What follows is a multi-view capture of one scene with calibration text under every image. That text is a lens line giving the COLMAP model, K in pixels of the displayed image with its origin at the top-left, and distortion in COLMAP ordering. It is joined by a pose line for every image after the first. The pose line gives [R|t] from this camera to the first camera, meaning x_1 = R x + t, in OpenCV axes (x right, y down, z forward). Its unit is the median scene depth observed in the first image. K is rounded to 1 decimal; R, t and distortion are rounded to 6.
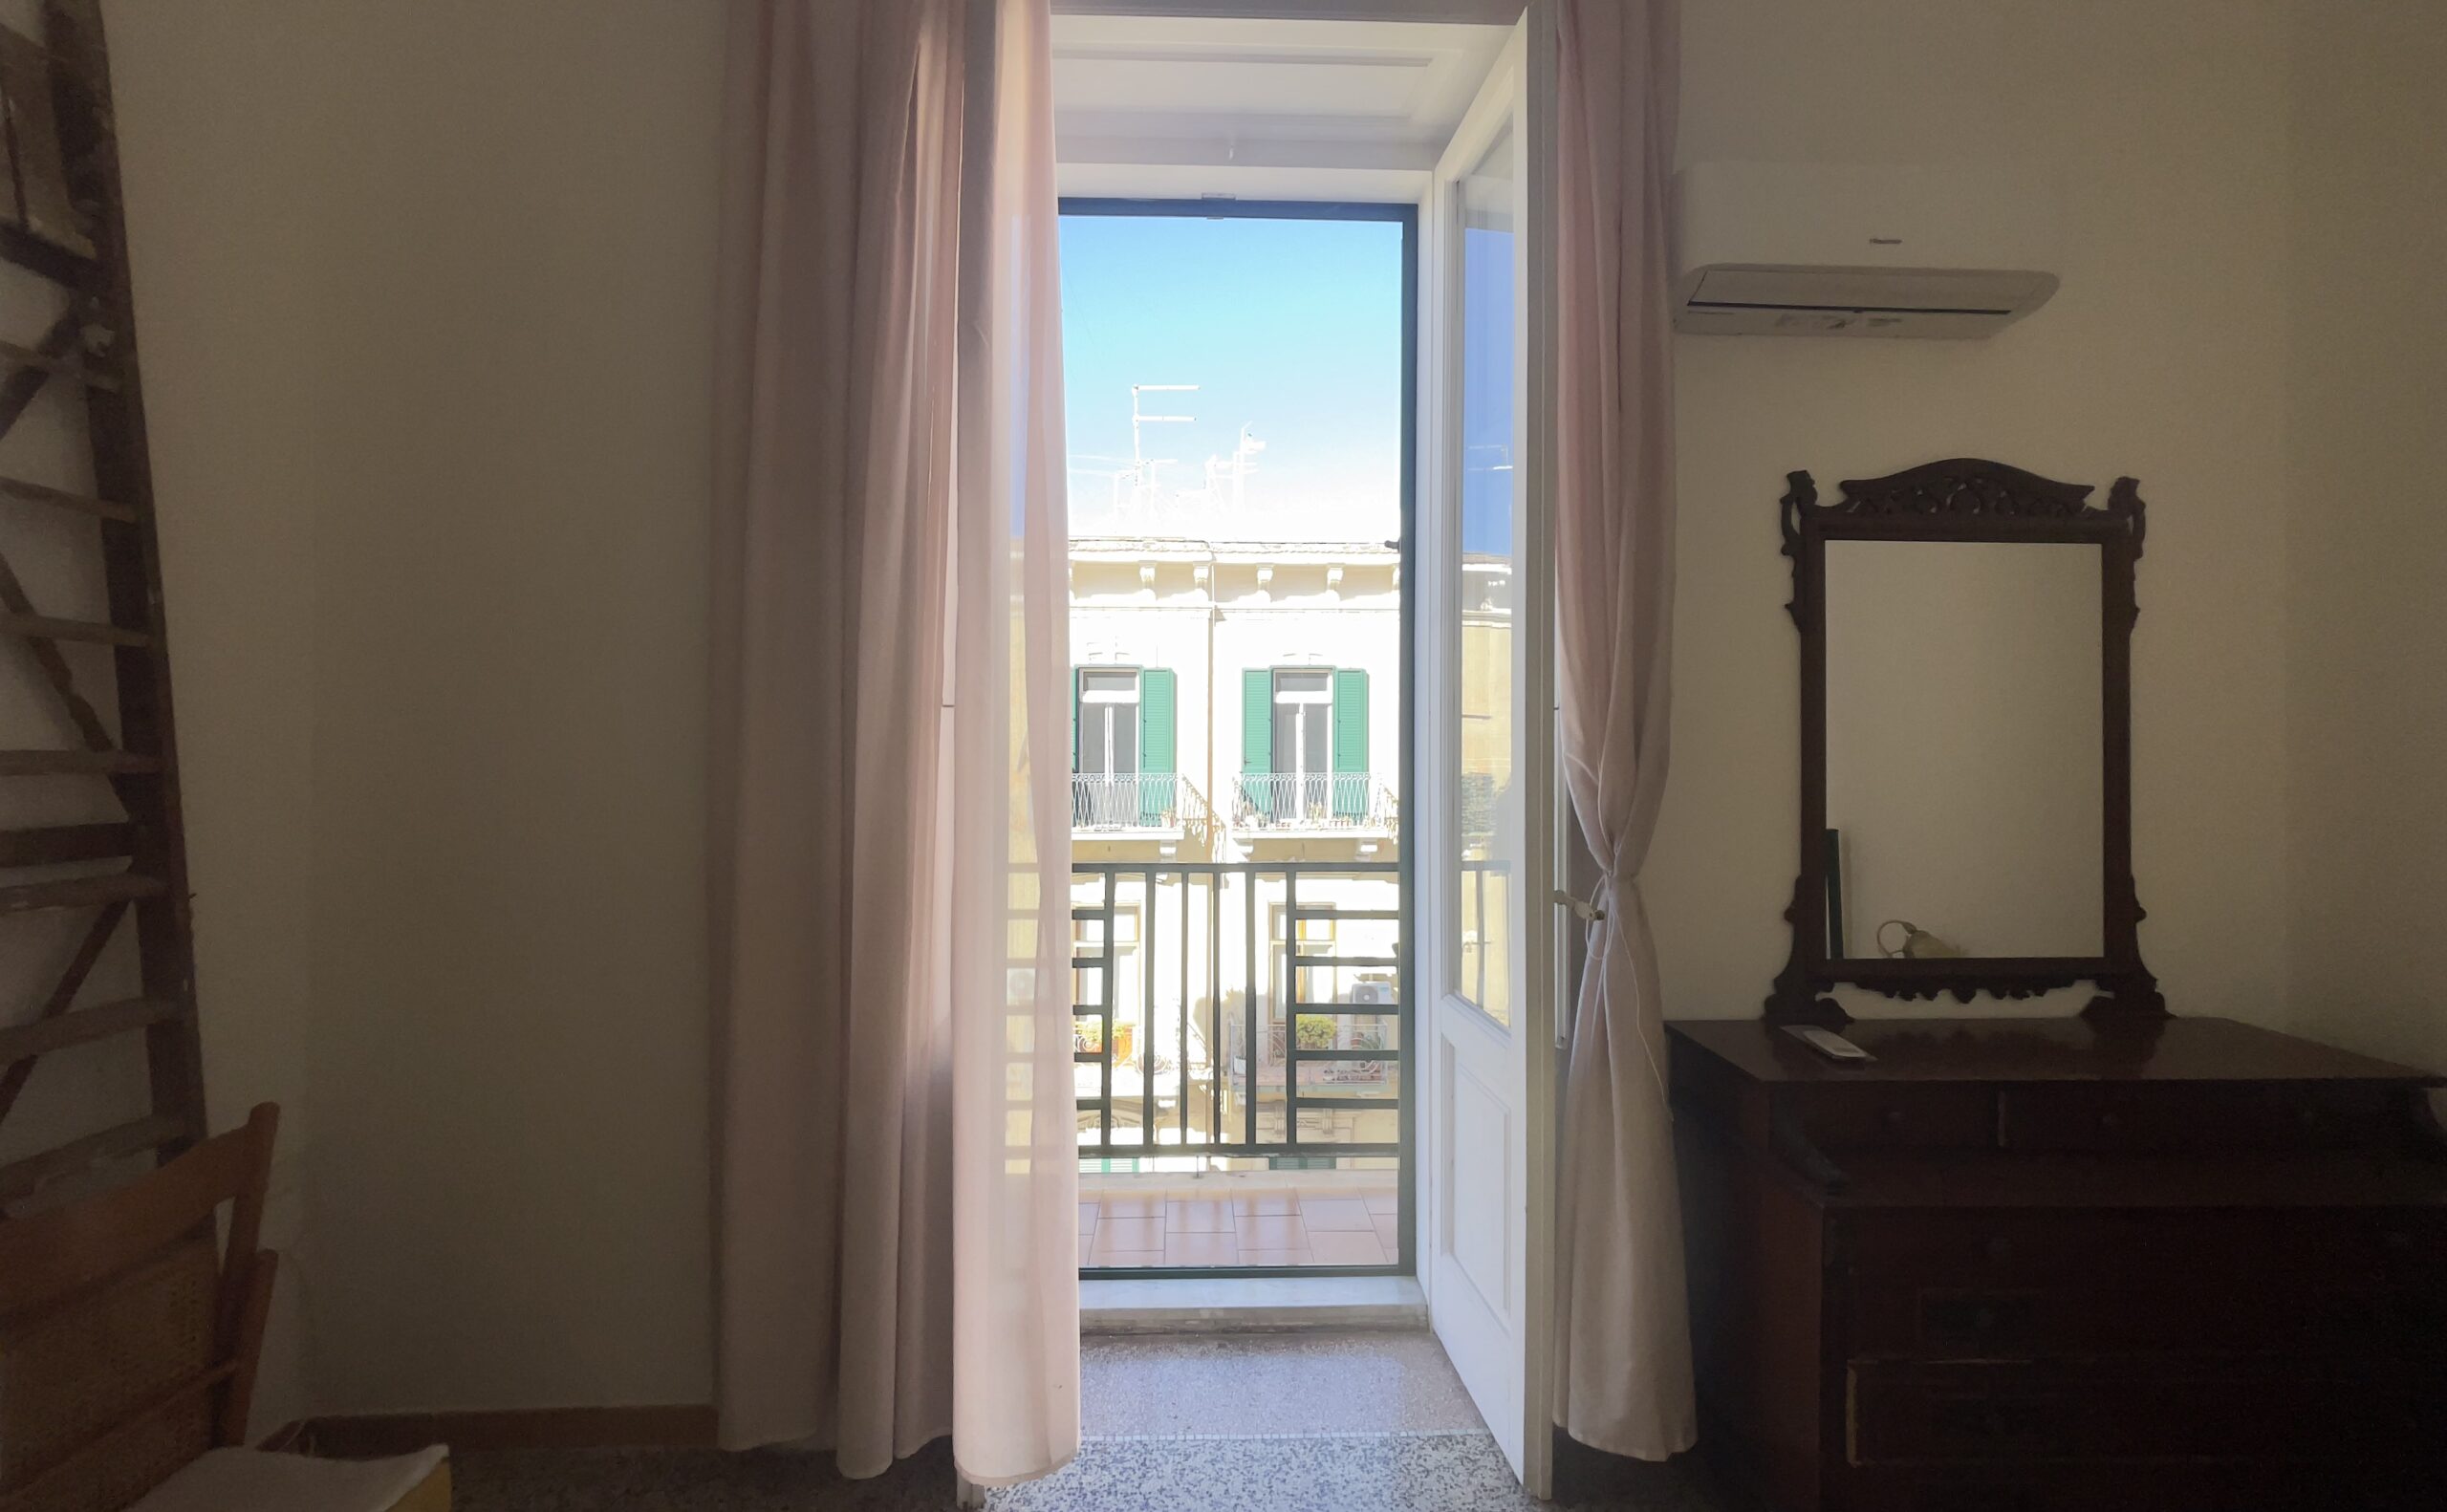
lens RADIAL K [[968.9, 0, 1226.6], [0, 968.9, 745.6], [0, 0, 1]] dist [-0.012870, 0.000245]
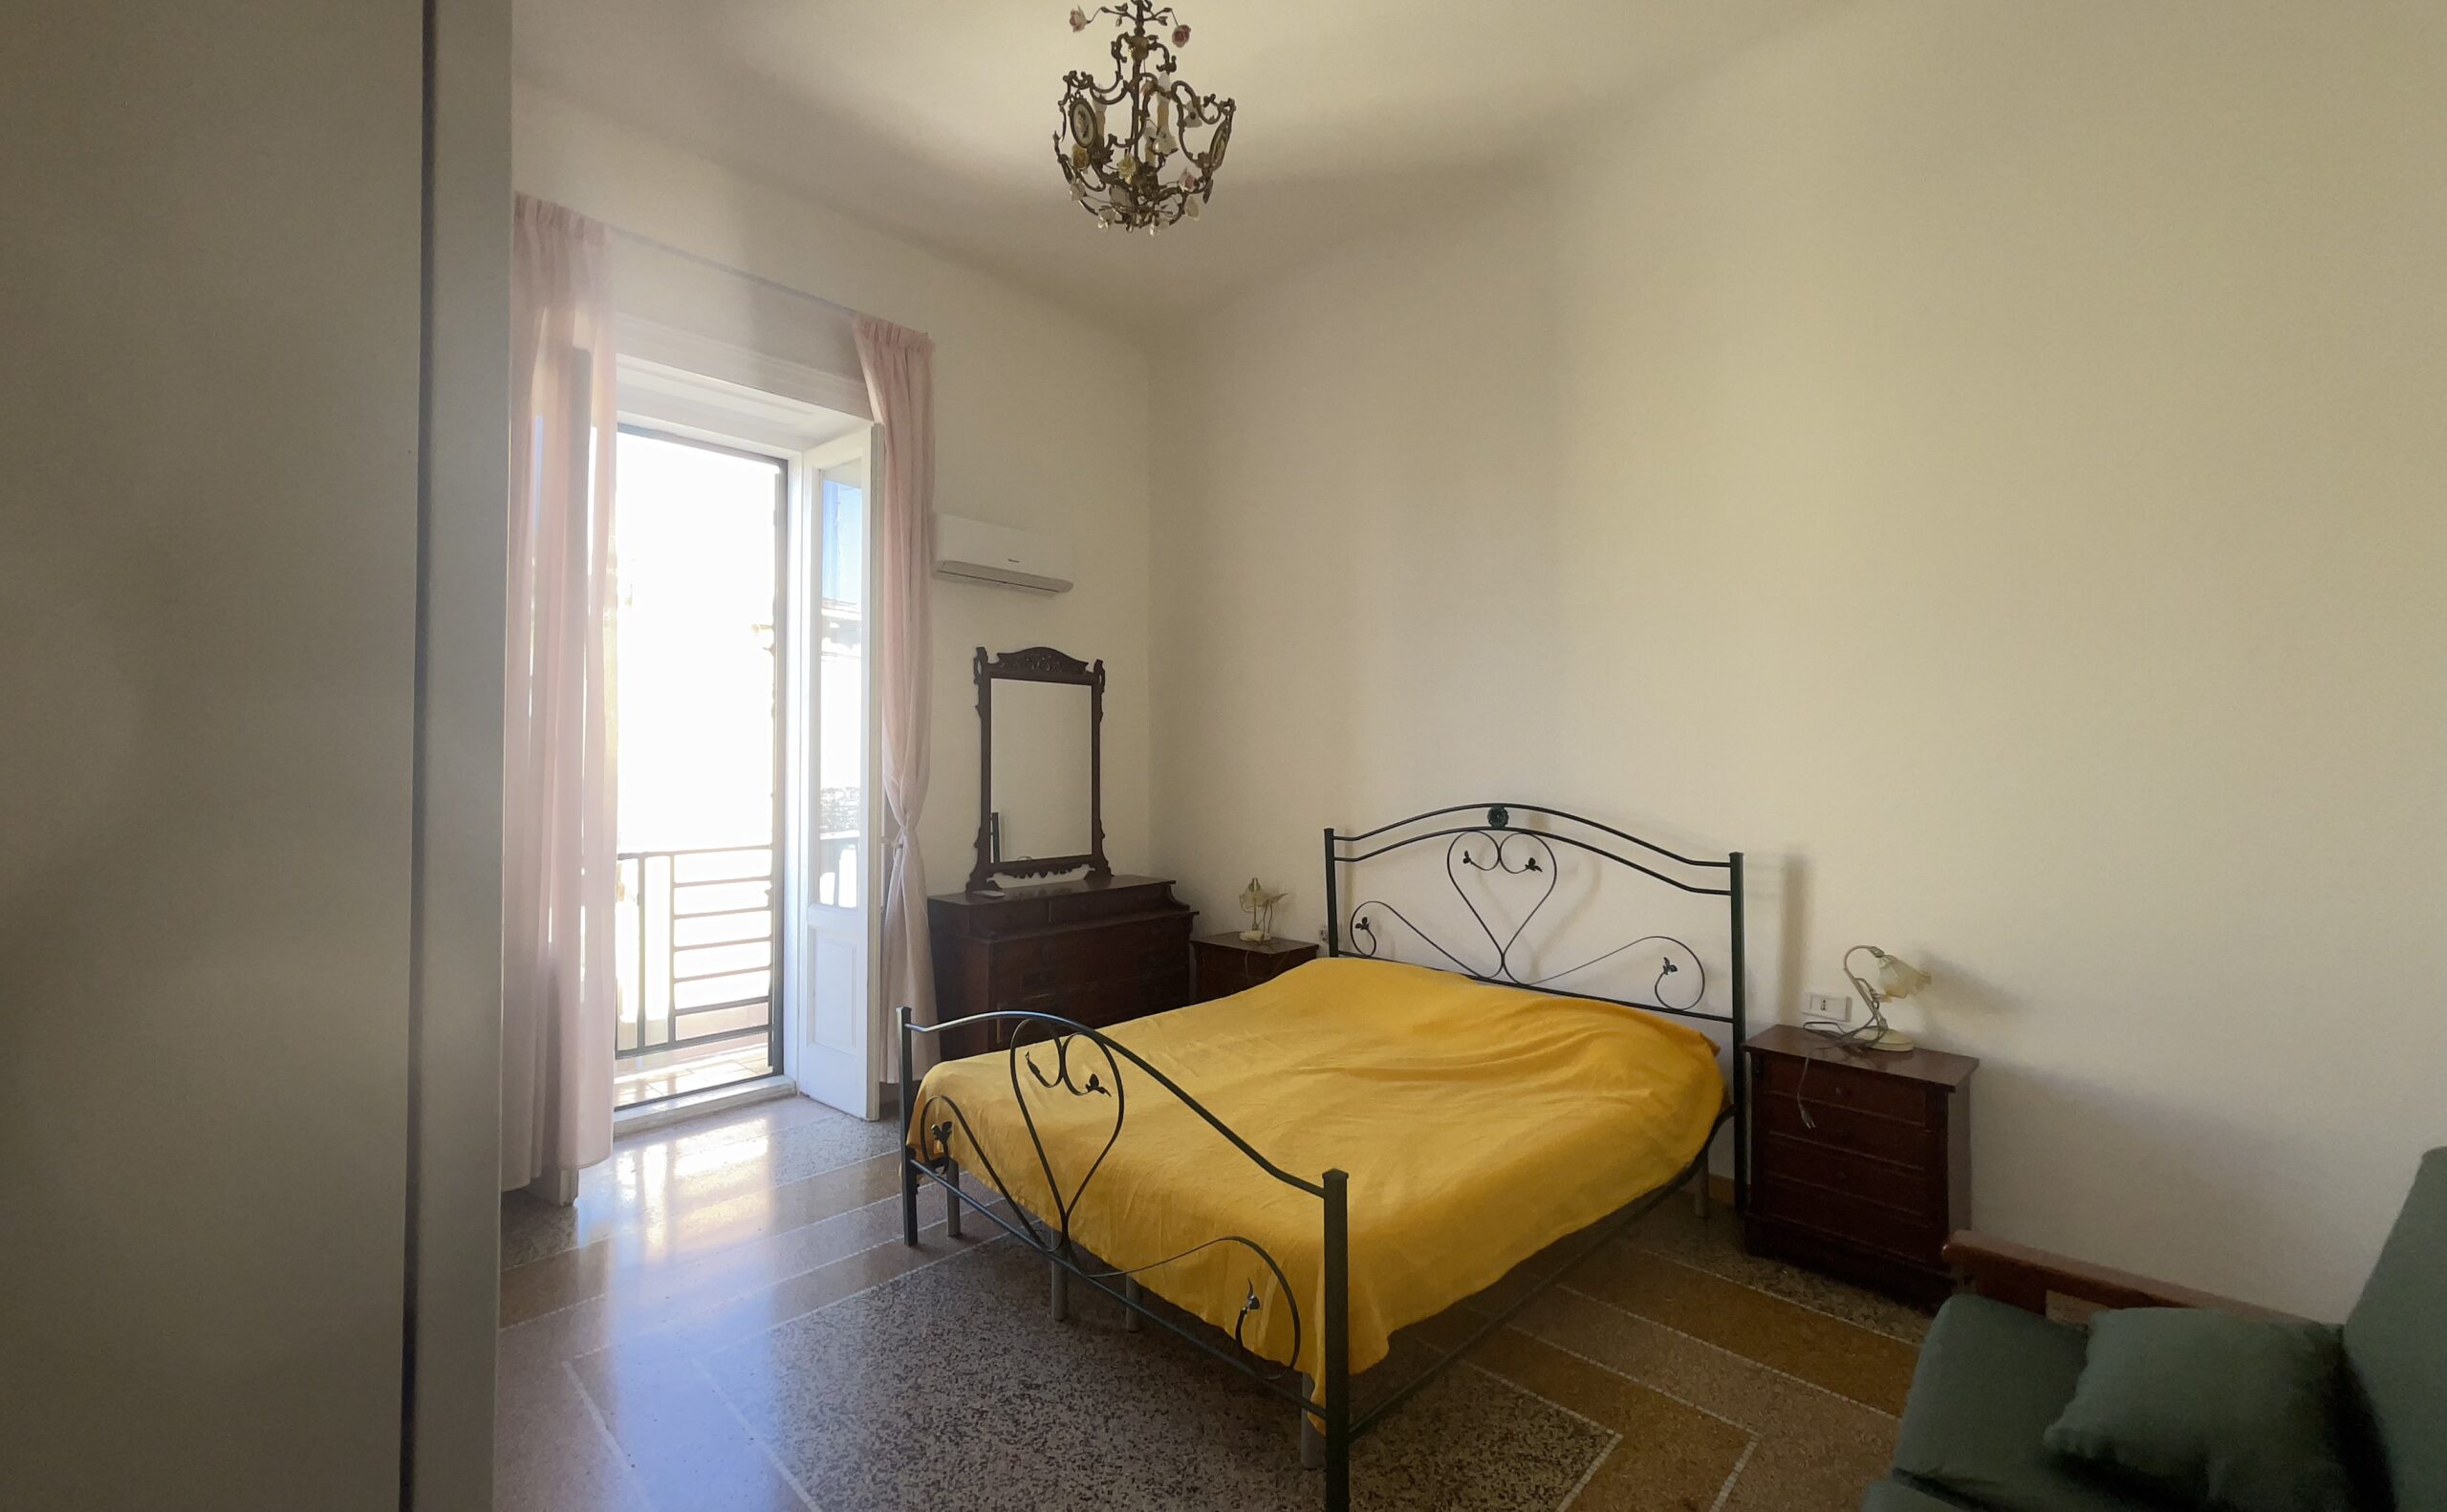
lens RADIAL K [[968.9, 0, 1226.6], [0, 968.9, 745.6], [0, 0, 1]] dist [-0.012870, 0.000245]
pose [[0.706470, 0.010522, 0.707665, -0.597715], [0.000243, 0.999886, -0.015110, -0.019652], [-0.707743, 0.010847, 0.706386, -0.999022]]
